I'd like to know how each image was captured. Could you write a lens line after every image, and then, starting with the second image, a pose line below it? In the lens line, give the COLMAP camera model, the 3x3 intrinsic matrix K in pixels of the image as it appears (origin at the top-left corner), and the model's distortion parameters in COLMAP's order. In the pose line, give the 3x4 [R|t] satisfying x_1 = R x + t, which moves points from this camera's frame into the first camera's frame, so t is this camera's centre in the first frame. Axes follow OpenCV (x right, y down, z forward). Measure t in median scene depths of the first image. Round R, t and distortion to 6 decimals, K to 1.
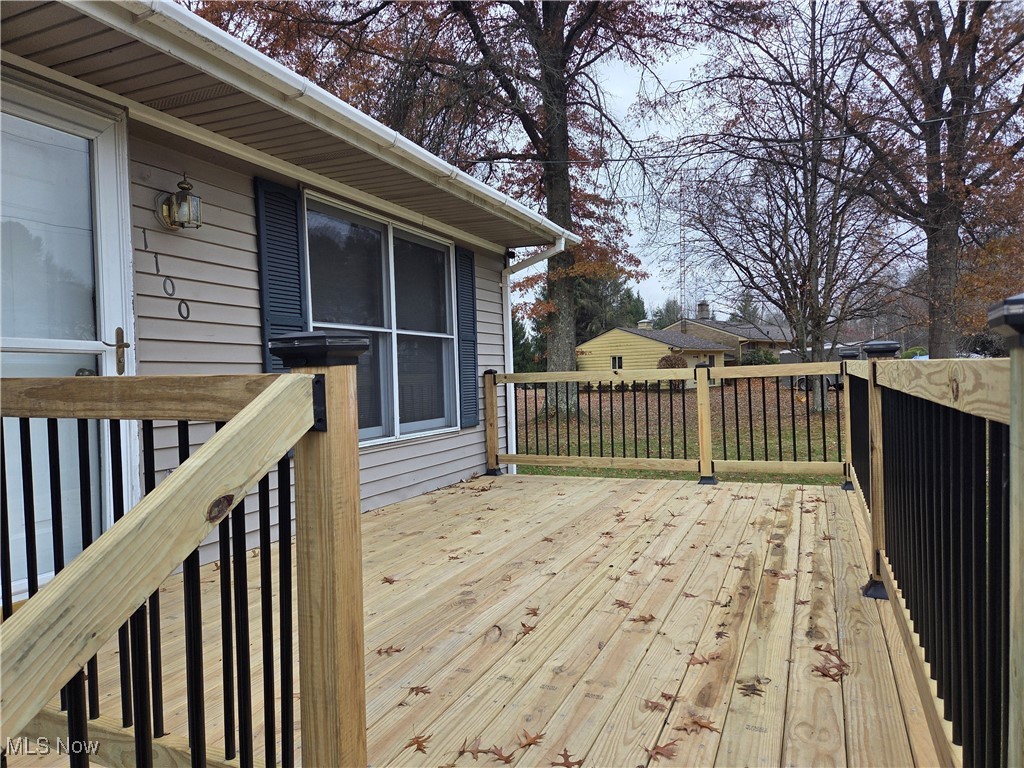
lens RADIAL K [[672.6, 0, 512.0], [0, 672.6, 384.0], [0, 0, 1]] dist [0.147221, -0.132493]
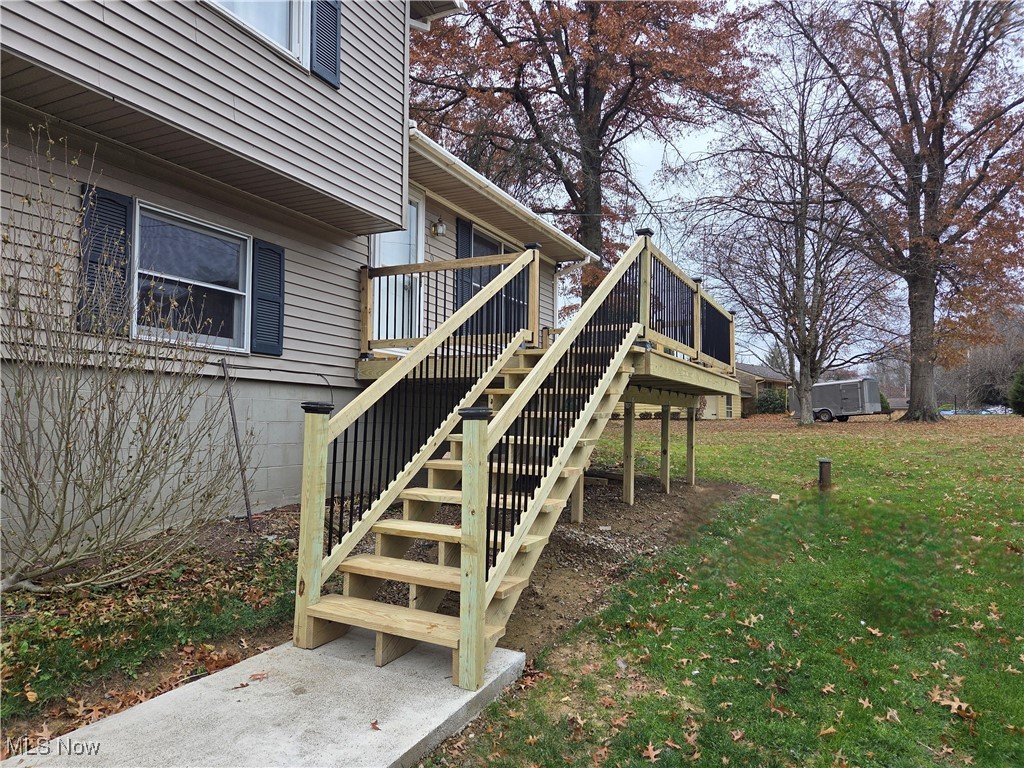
lens RADIAL K [[672.6, 0, 512.0], [0, 672.6, 384.0], [0, 0, 1]] dist [0.147221, -0.132493]
pose [[0.998252, 0.035012, -0.047616, -0.007736], [-0.038355, 0.996724, -0.071199, 0.063796], [0.044967, 0.072901, 0.996325, -0.189834]]
